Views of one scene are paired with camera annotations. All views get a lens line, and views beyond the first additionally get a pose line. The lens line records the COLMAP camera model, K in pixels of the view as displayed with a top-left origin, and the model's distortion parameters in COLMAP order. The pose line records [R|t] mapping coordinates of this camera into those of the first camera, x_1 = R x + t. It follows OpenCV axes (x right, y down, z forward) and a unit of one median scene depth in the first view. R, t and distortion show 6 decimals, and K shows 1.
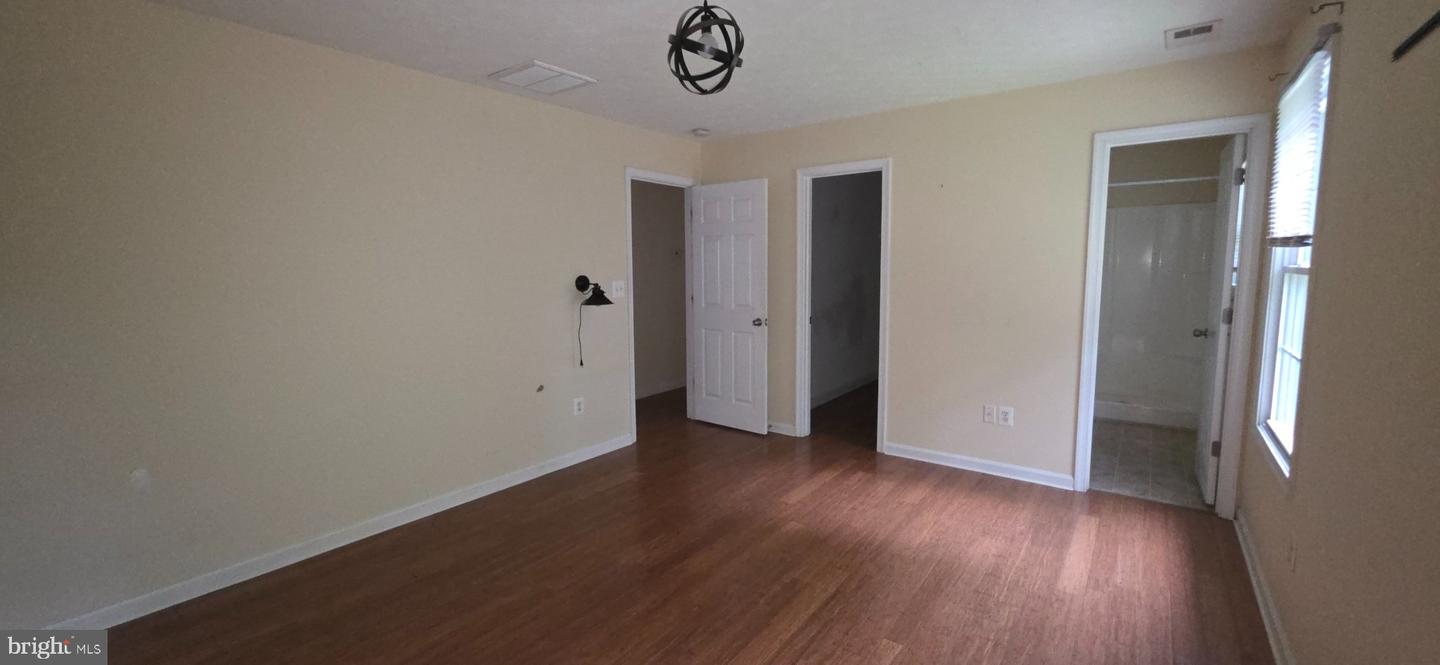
lens RADIAL K [[575.5, 0, 726.4], [0, 575.5, 329.5], [0, 0, 1]] dist [-0.002391, 0.000119]
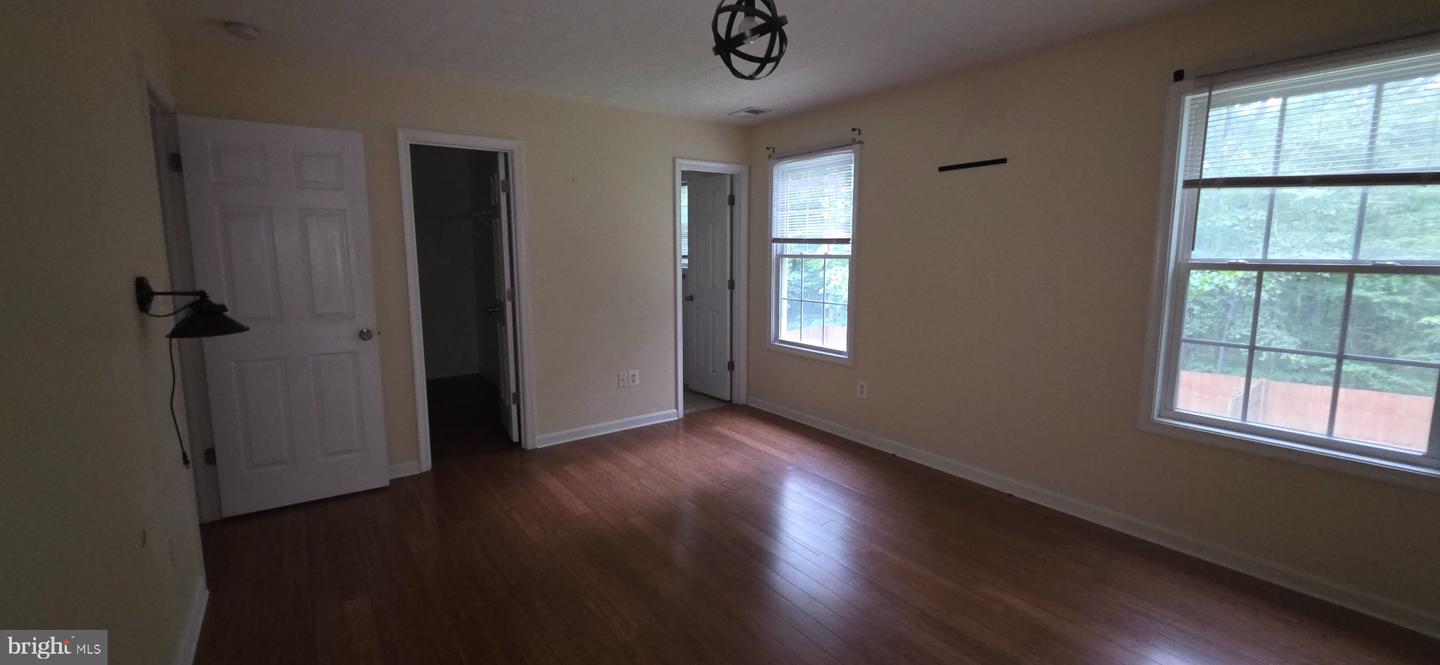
lens RADIAL K [[575.5, 0, 725.1], [0, 575.5, 327.1], [0, 0, 1]] dist [-0.002391, 0.000119]
pose [[0.285020, -0.121508, 0.950789, -0.607770], [0.109329, 0.989580, 0.093691, -0.049038], [-0.952266, 0.077245, 0.295334, 0.454480]]
